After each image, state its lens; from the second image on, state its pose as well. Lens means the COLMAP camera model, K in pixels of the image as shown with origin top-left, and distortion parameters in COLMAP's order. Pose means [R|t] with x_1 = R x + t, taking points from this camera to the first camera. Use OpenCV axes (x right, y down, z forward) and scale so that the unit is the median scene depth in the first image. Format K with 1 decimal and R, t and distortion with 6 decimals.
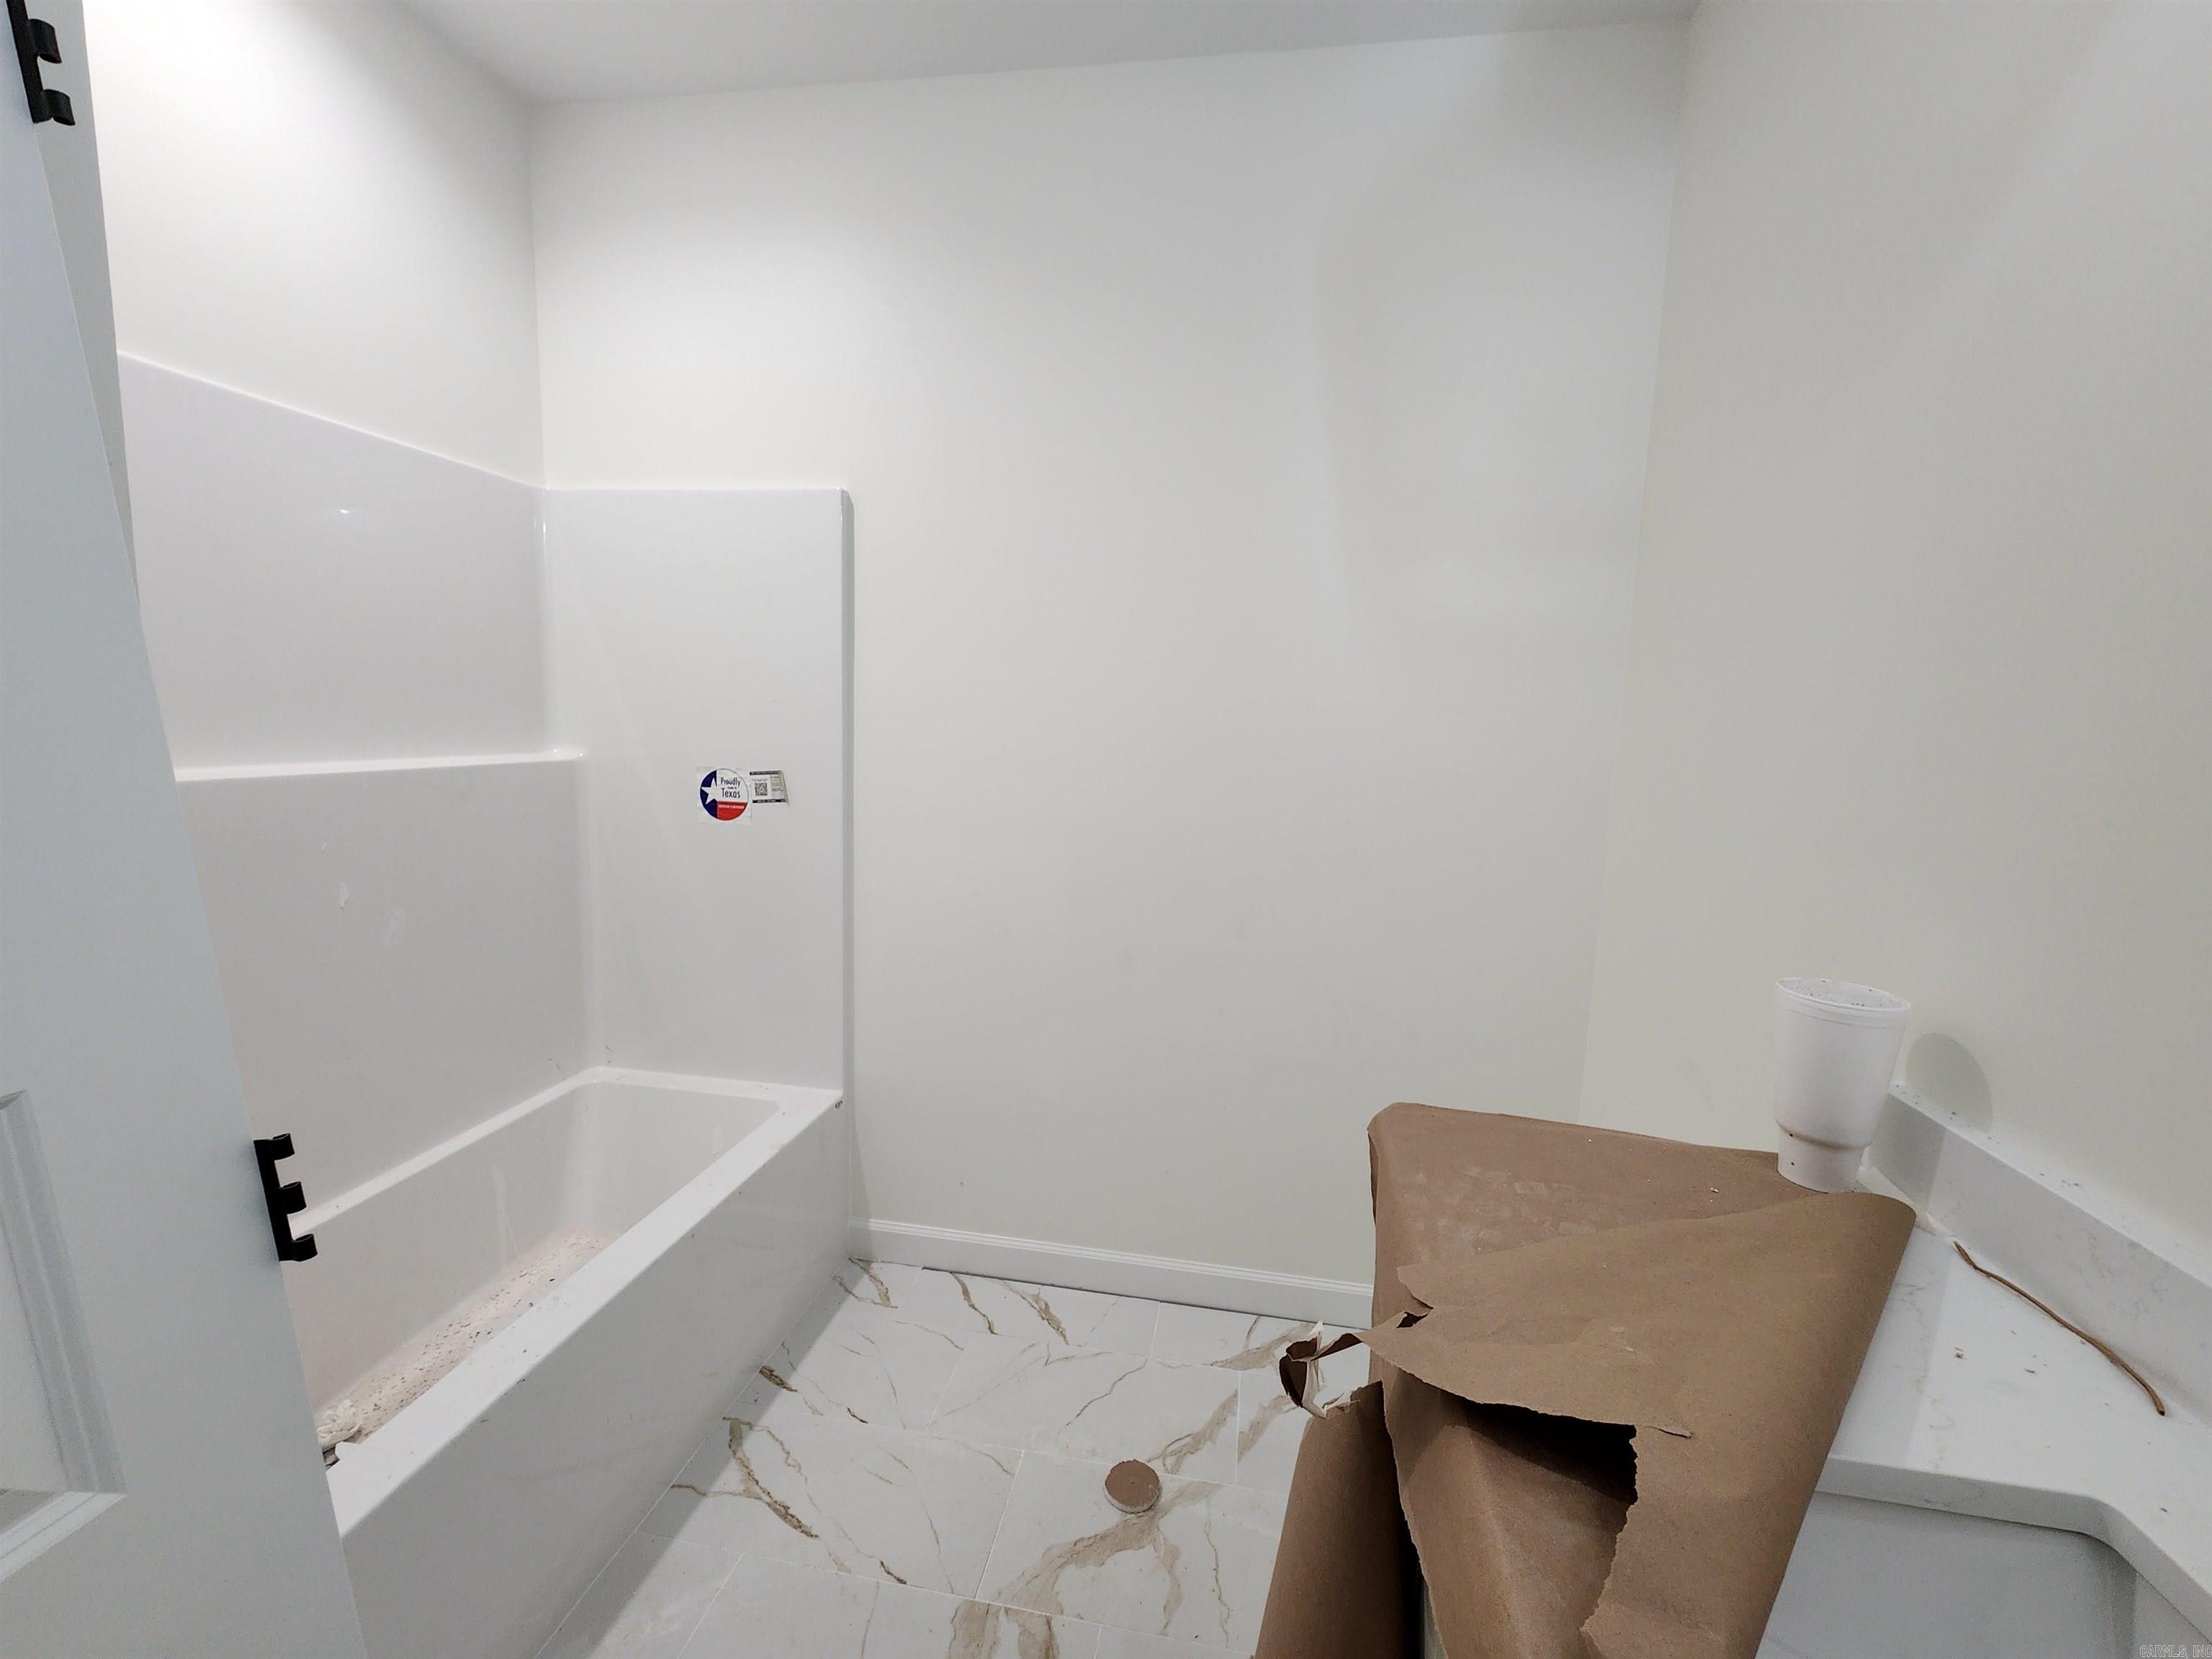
lens RADIAL K [[915.3, 0, 1116.4], [0, 915.3, 836.0], [0, 0, 1]] dist [0.001131, -0.000003]
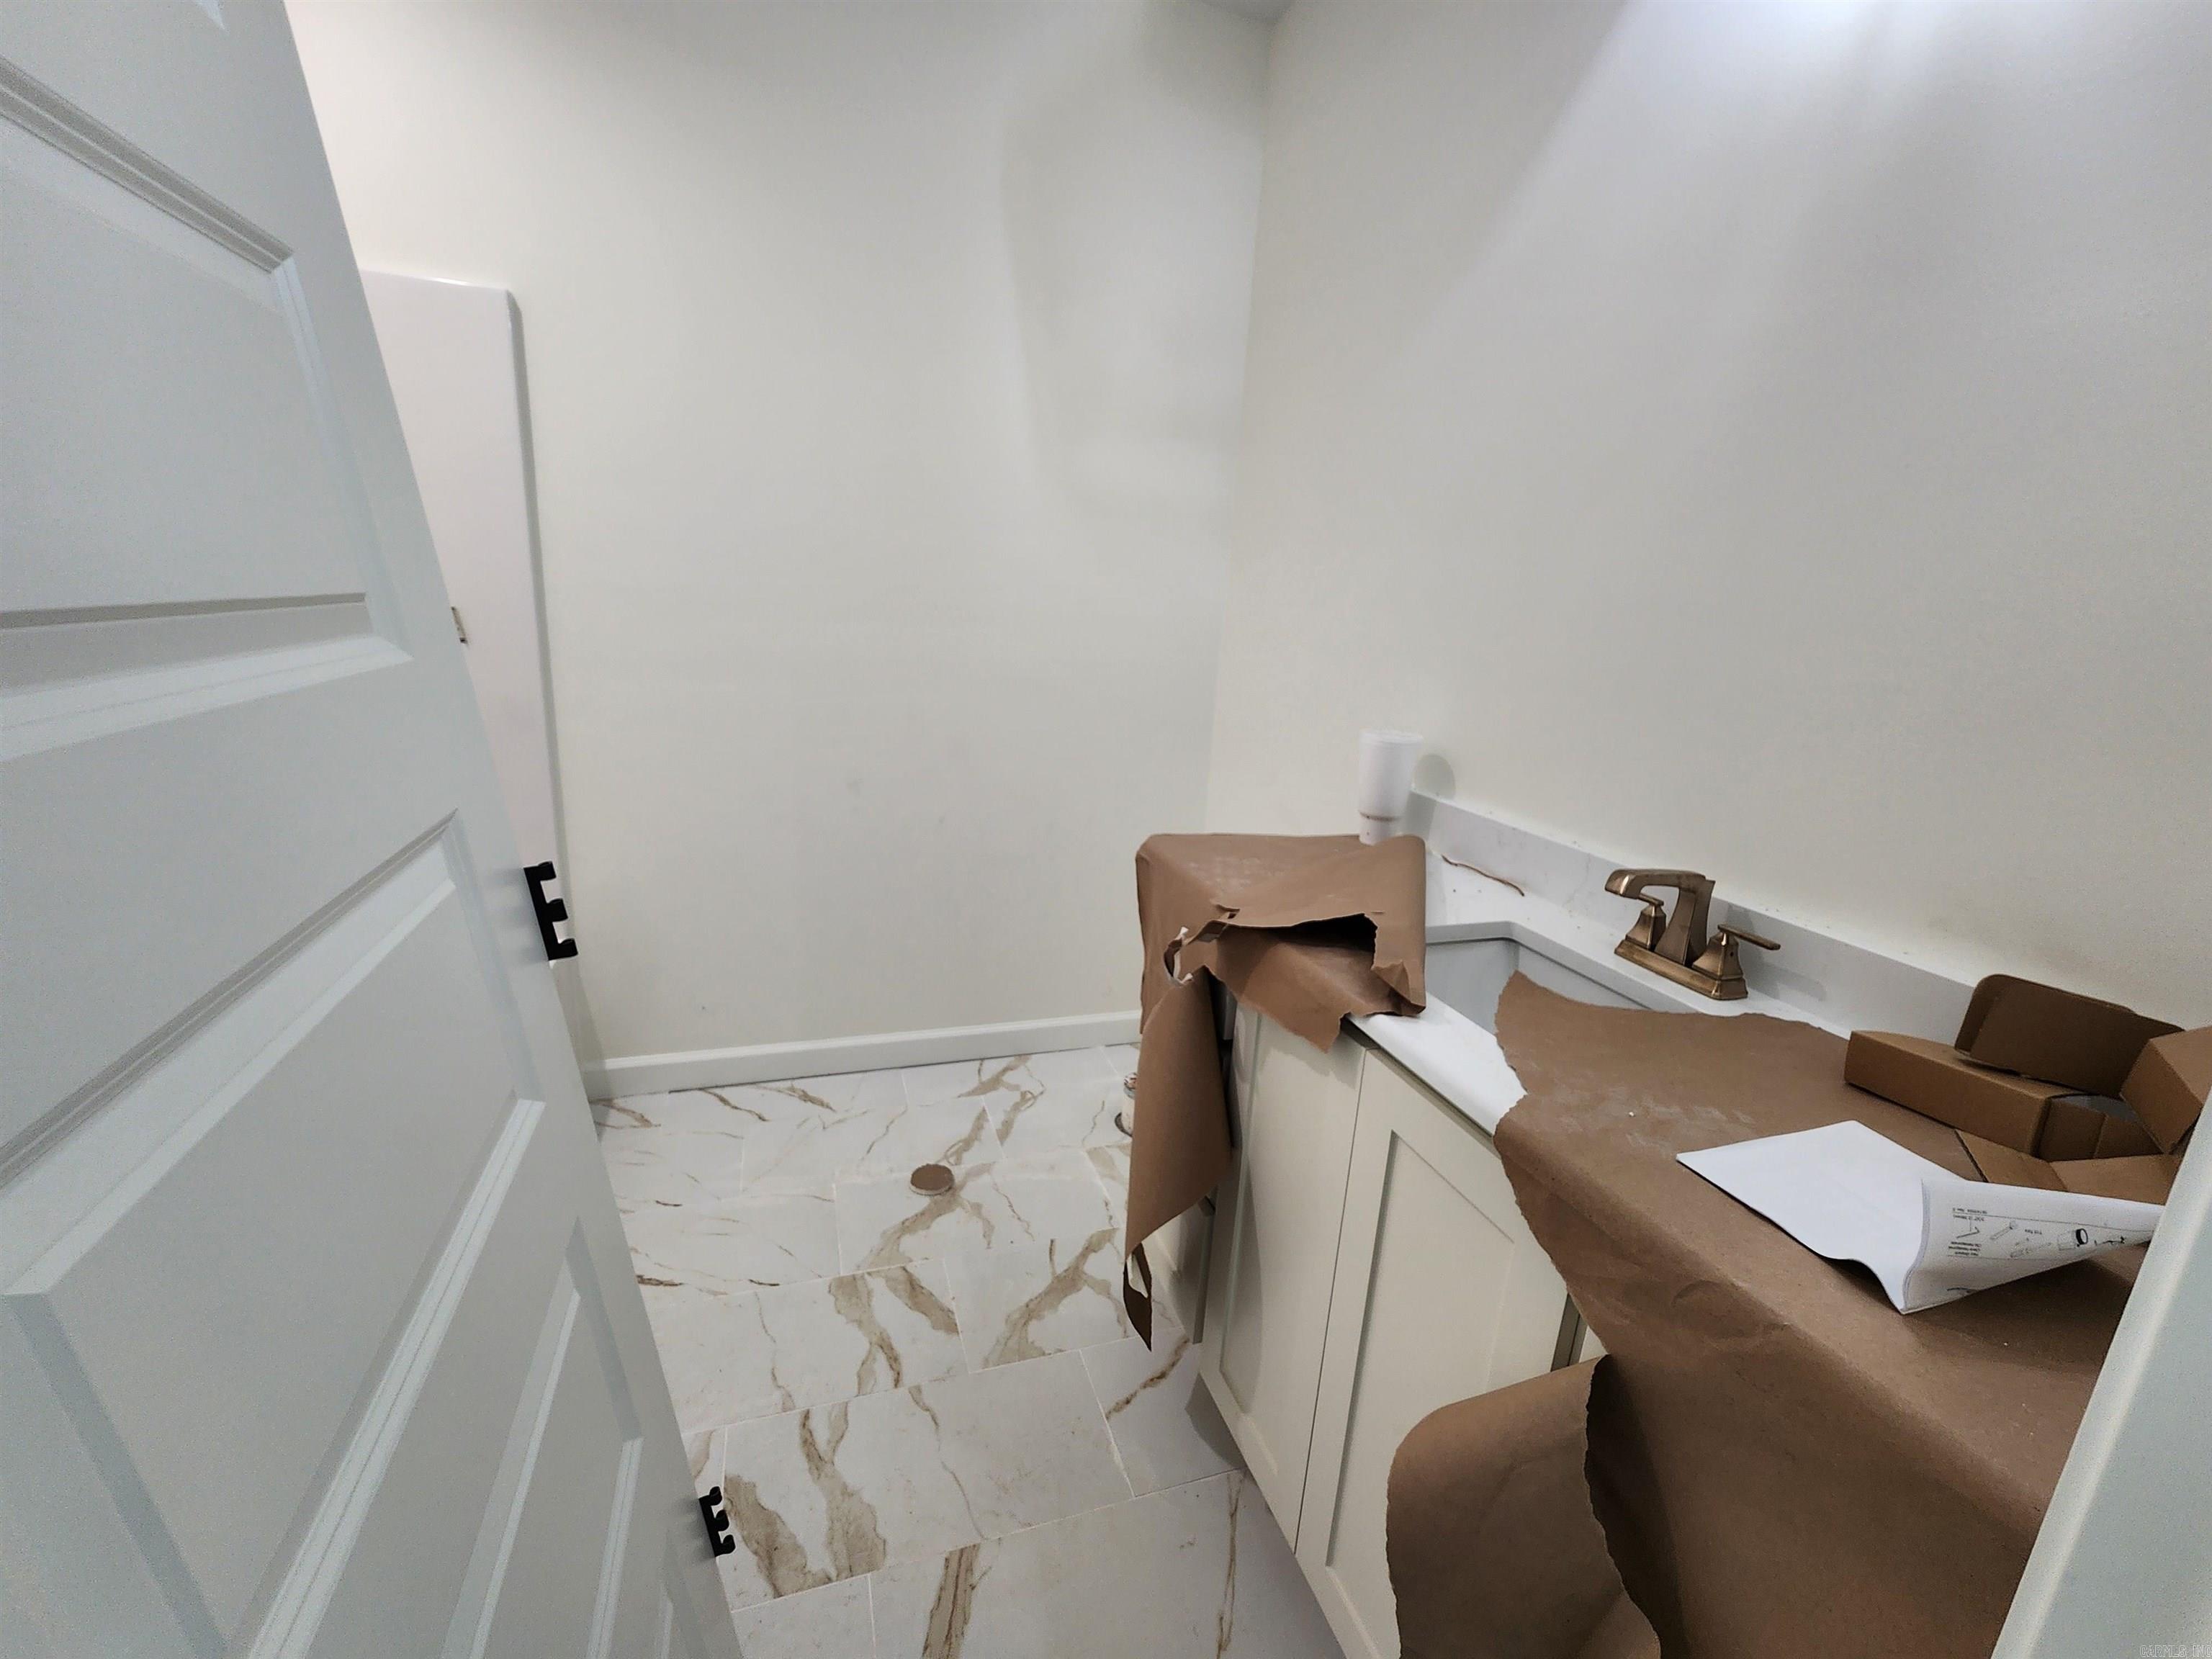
lens RADIAL K [[915.3, 0, 1116.4], [0, 915.3, 836.0], [0, 0, 1]] dist [0.001131, -0.000003]
pose [[0.878415, -0.099983, 0.467323, -0.336023], [0.031258, 0.987796, 0.152582, 0.050742], [-0.476875, -0.119422, 0.870820, -0.200962]]
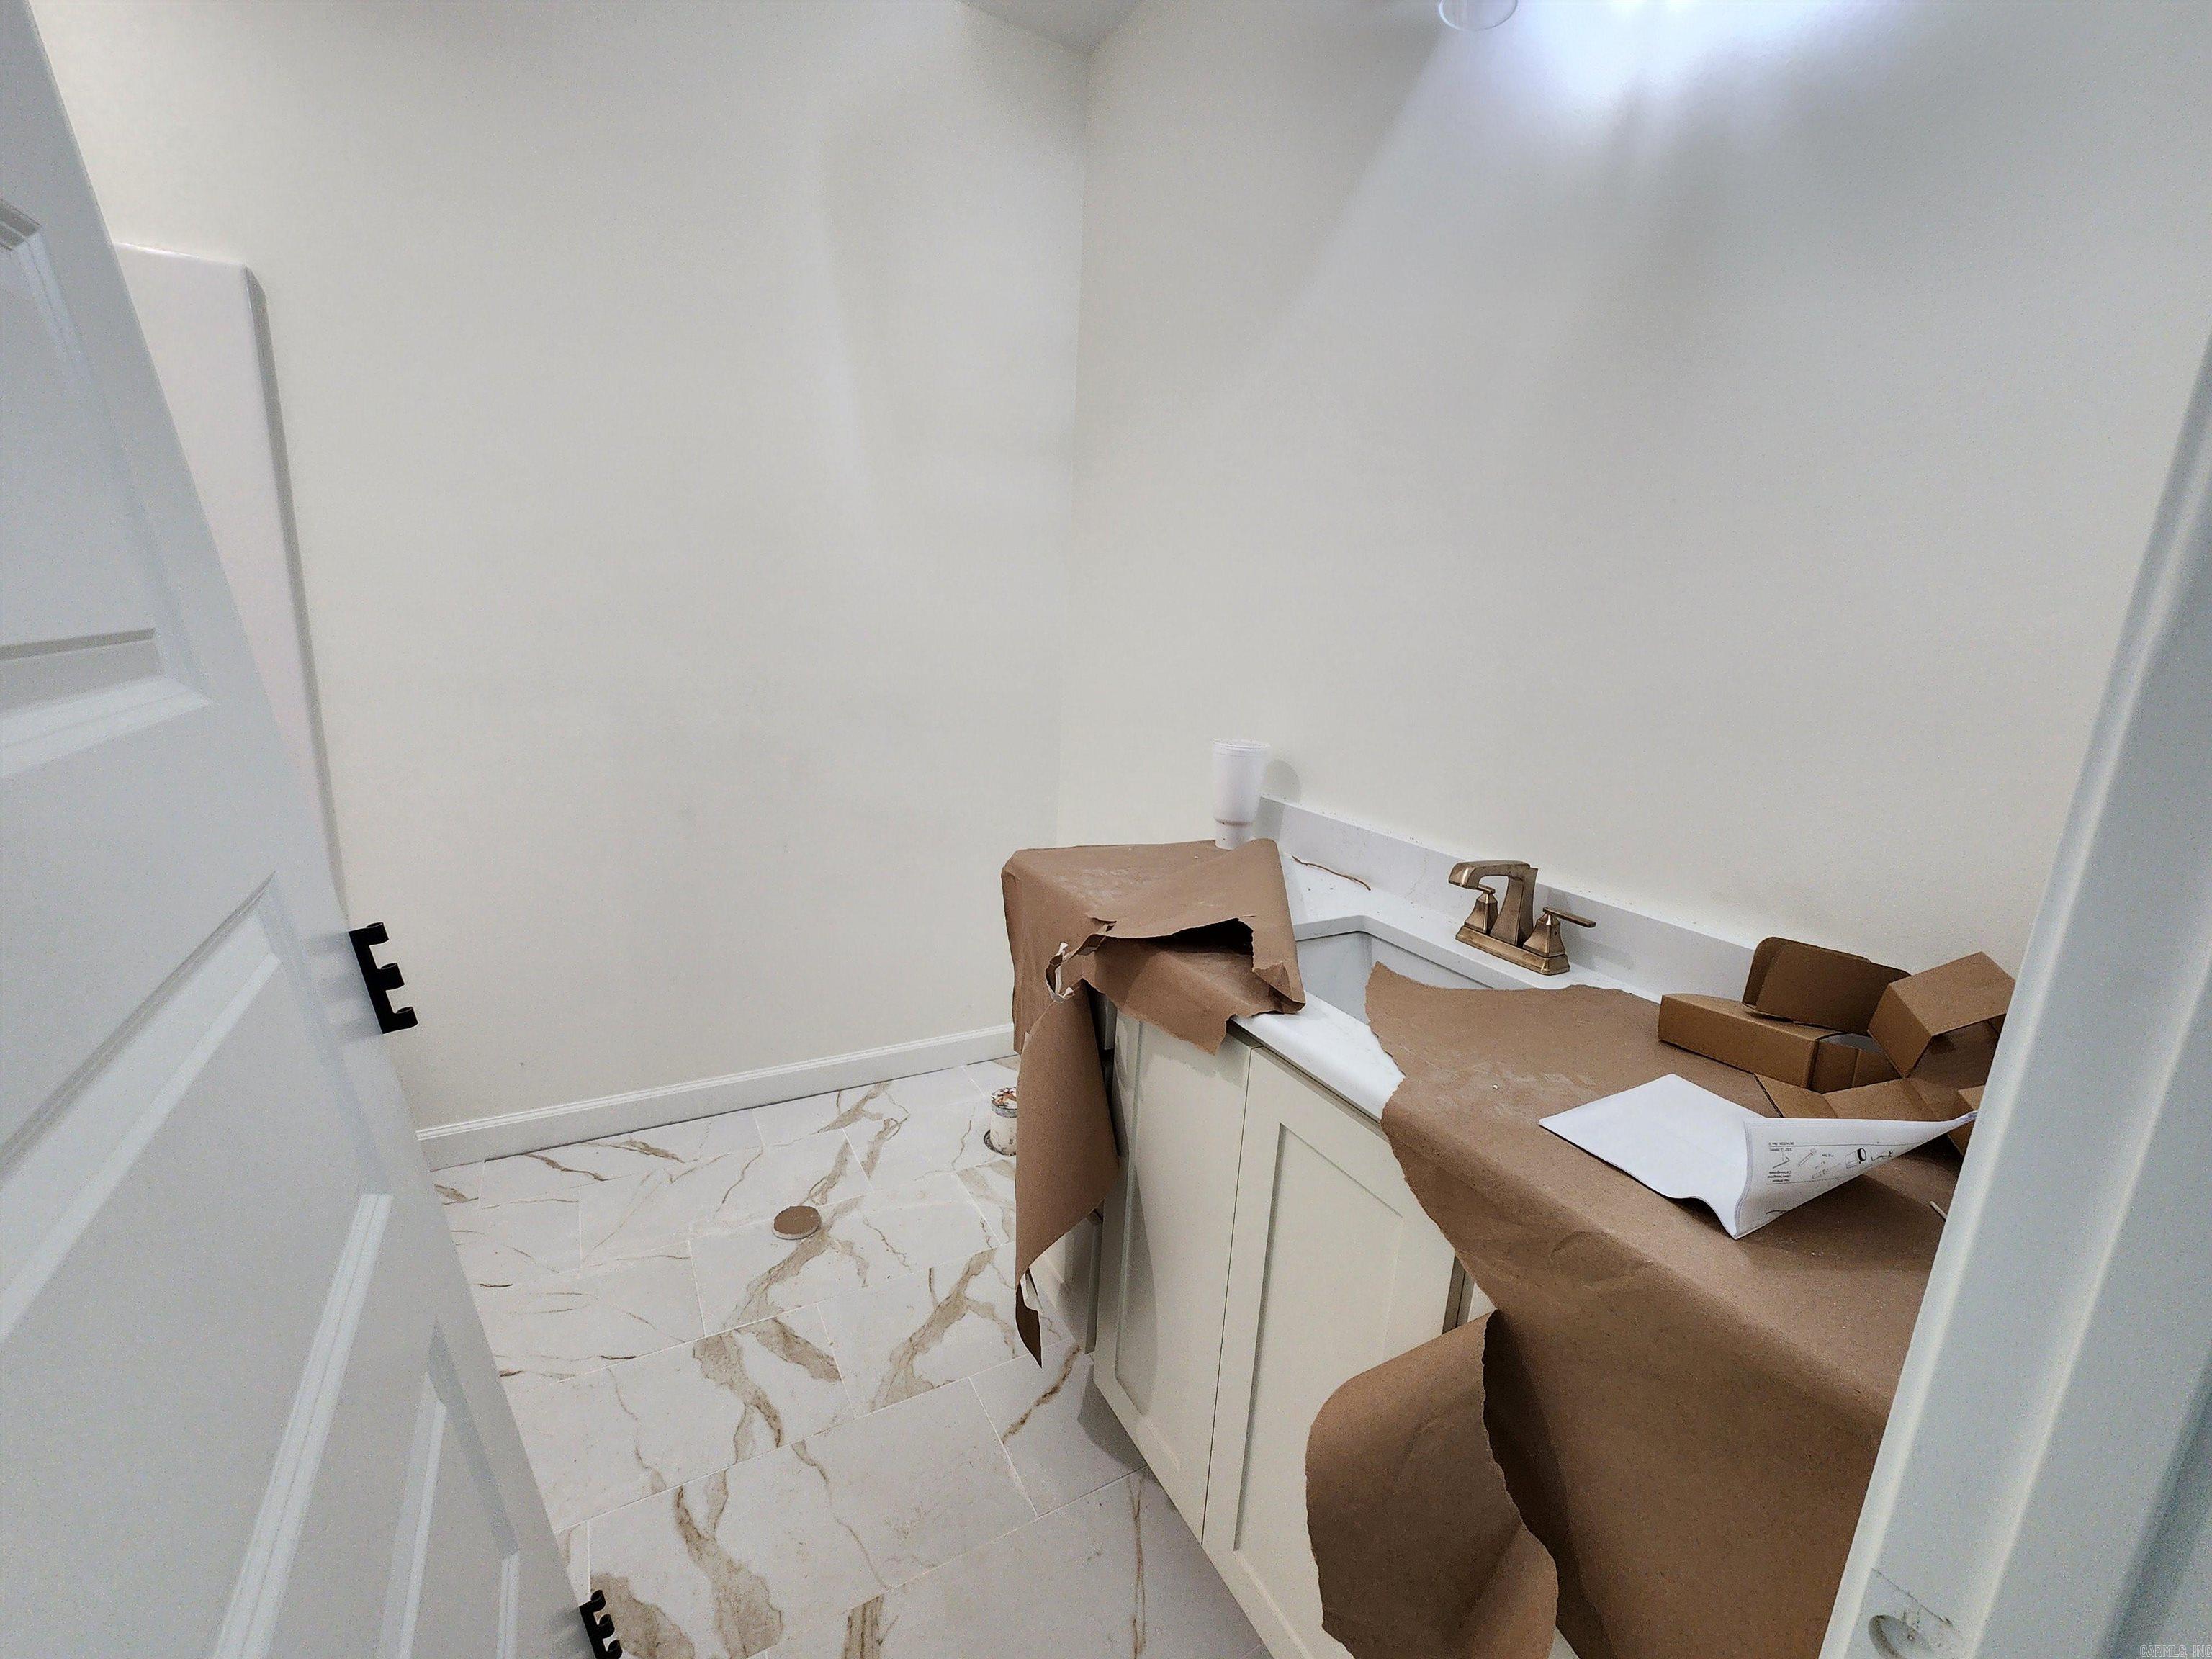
lens RADIAL K [[912.7, 0, 1114.0], [0, 912.7, 836.6], [0, 0, 1]] dist [0.001014, 0.001111]
pose [[0.774831, -0.136615, 0.617230, -0.369670], [0.052838, 0.986949, 0.152117, 0.040786], [-0.629956, -0.085252, 0.771937, -0.182186]]
